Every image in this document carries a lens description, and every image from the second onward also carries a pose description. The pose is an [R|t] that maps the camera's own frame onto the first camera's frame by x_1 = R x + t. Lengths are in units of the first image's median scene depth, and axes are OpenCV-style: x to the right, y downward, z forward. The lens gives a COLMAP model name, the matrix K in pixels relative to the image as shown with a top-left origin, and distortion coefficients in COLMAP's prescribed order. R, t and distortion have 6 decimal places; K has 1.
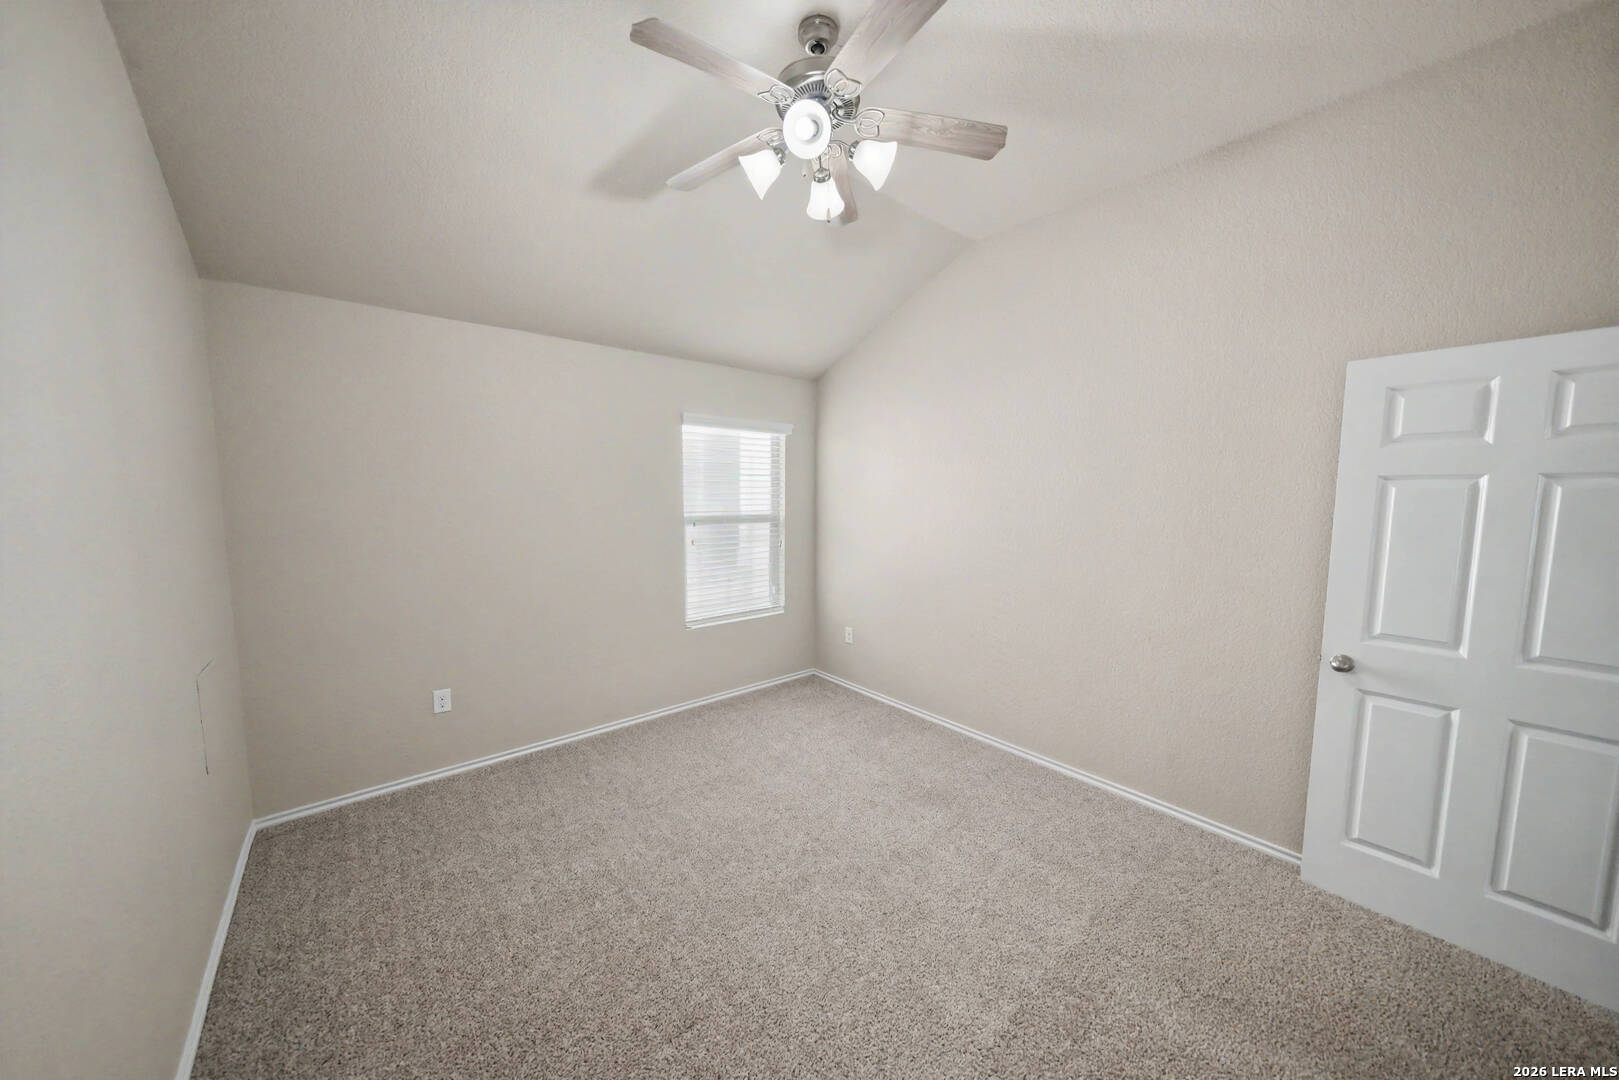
lens RADIAL K [[546.6, 0, 799.4], [0, 546.6, 544.8], [0, 0, 1]] dist [0.000596, -0.002270]
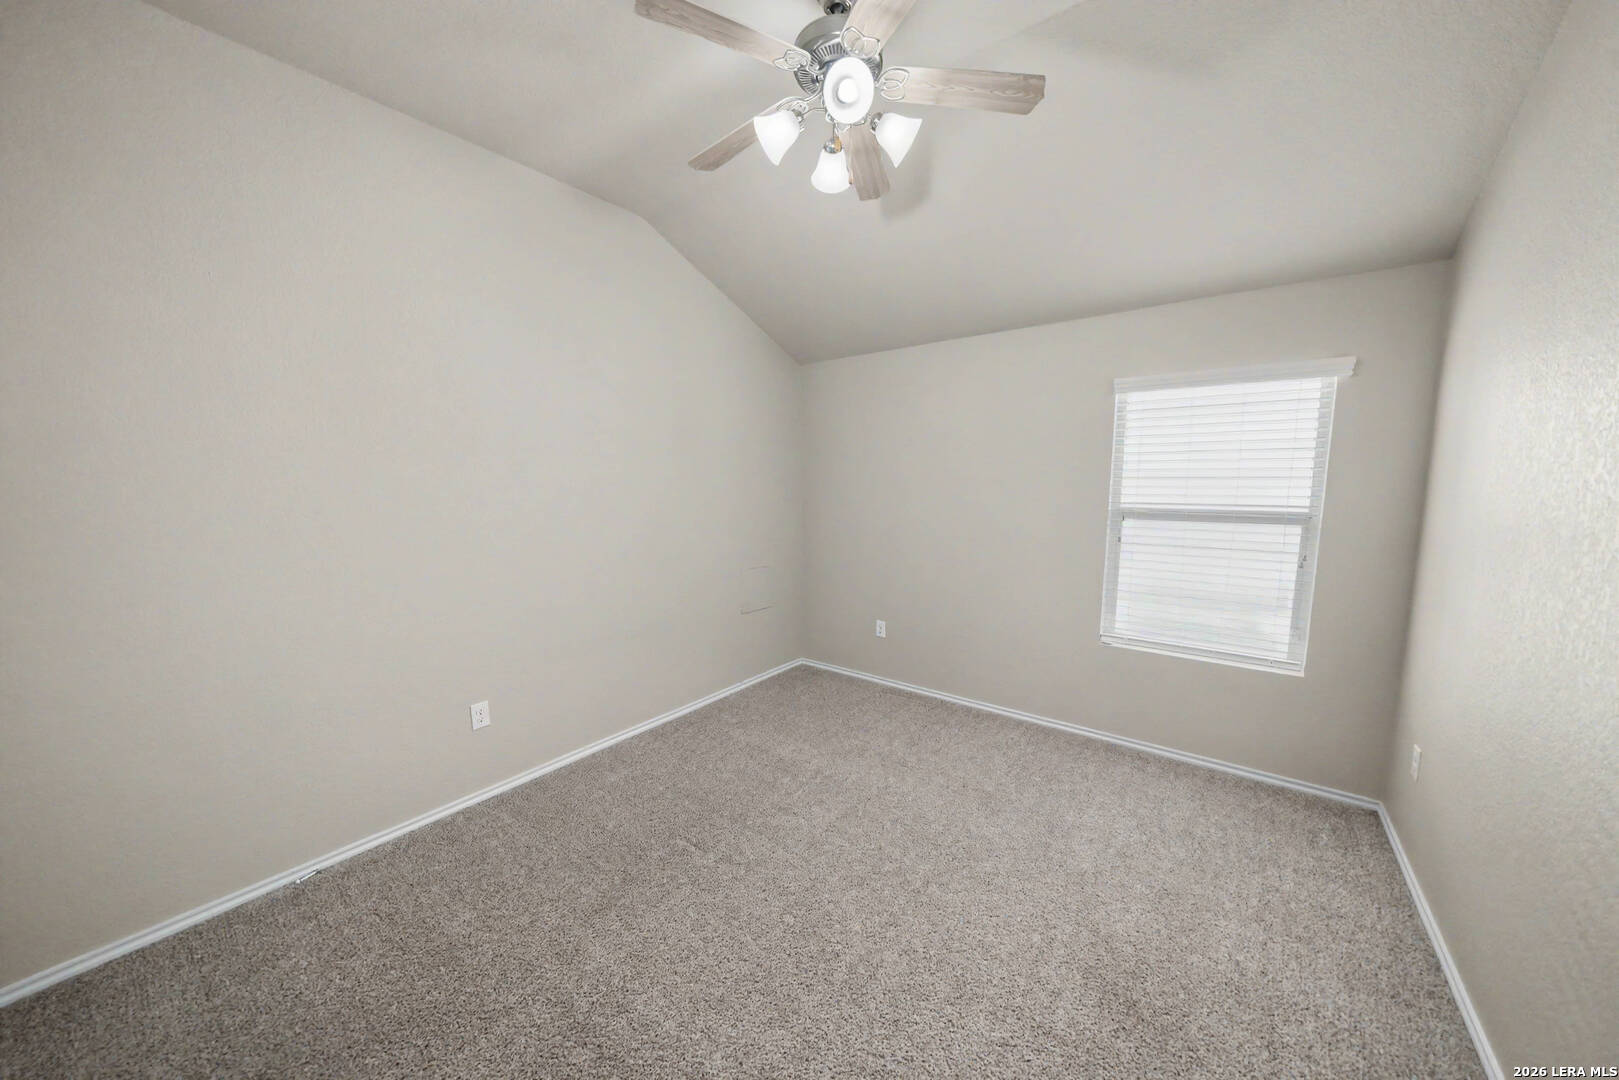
lens RADIAL K [[546.6, 0, 799.4], [0, 546.6, 544.8], [0, 0, 1]] dist [0.000596, -0.002270]
pose [[0.208611, 0.111153, -0.971662, 0.482634], [-0.090721, 0.991436, 0.093937, -0.030041], [0.973782, 0.068554, 0.216909, 0.363173]]
